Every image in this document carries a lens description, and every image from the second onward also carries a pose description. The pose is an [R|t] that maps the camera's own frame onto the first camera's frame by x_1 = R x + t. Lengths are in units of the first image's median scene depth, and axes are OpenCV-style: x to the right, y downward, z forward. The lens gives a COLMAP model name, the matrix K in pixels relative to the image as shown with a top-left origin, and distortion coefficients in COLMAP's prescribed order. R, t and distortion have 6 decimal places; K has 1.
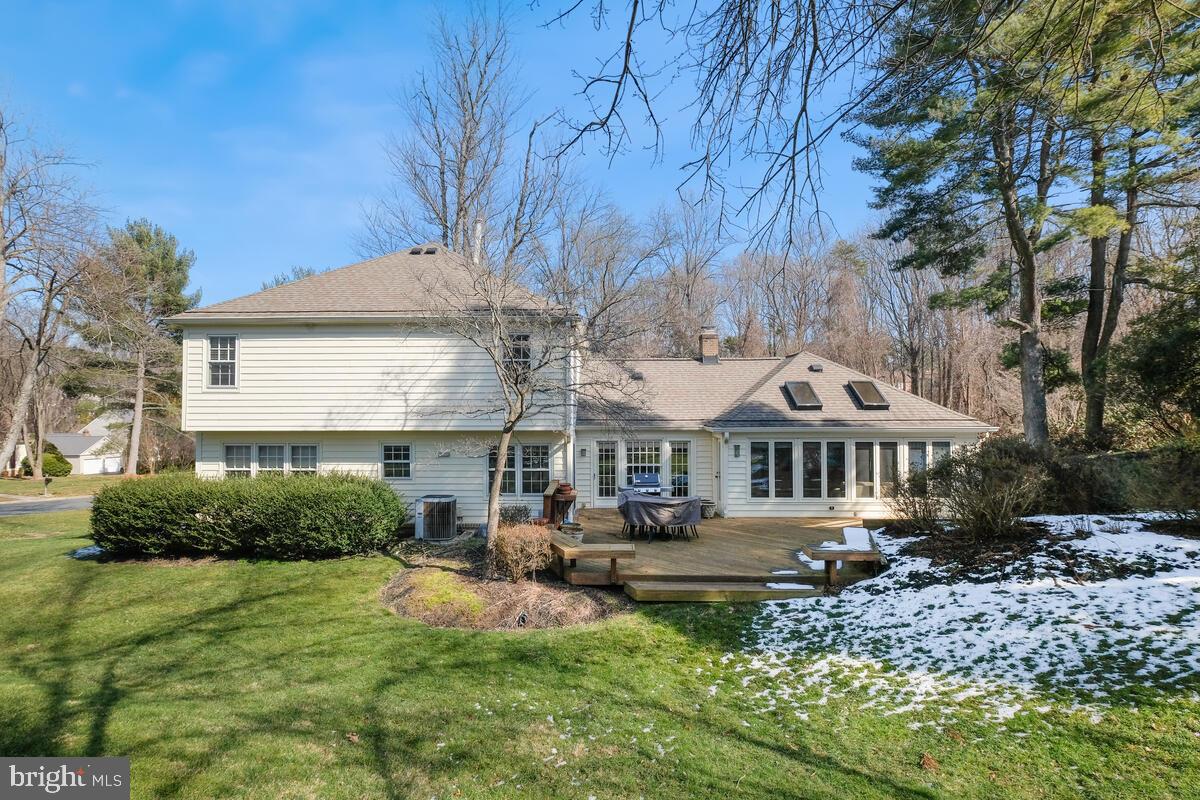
lens RADIAL K [[445.1, 0, 623.7], [0, 445.1, 410.3], [0, 0, 1]] dist [-0.003527, 0.000085]
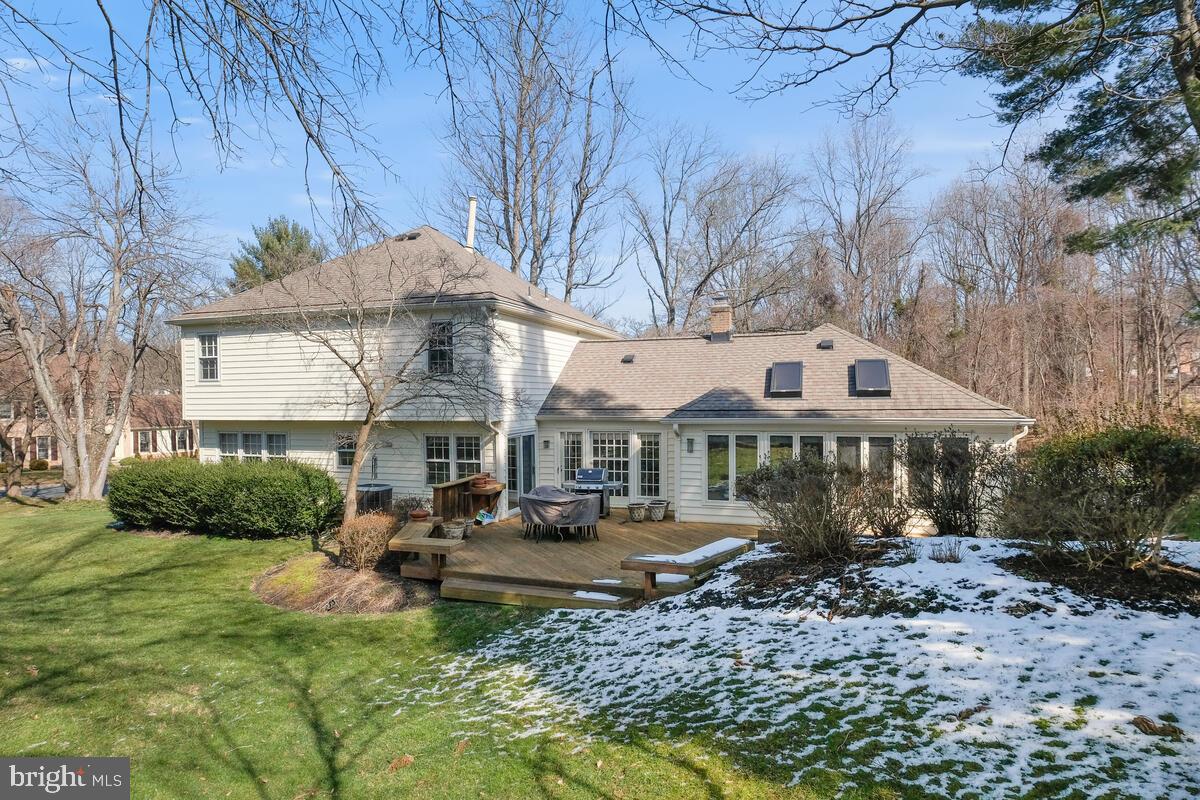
lens RADIAL K [[507.7, 0, 608.3], [0, 507.7, 414.5], [0, 0, 1]] dist [-0.001037, -0.000808]
pose [[0.970974, 0.001363, -0.239183, 0.383462], [0.007623, 0.999299, 0.036642, -0.006821], [0.239065, -0.037402, 0.970283, 0.010100]]
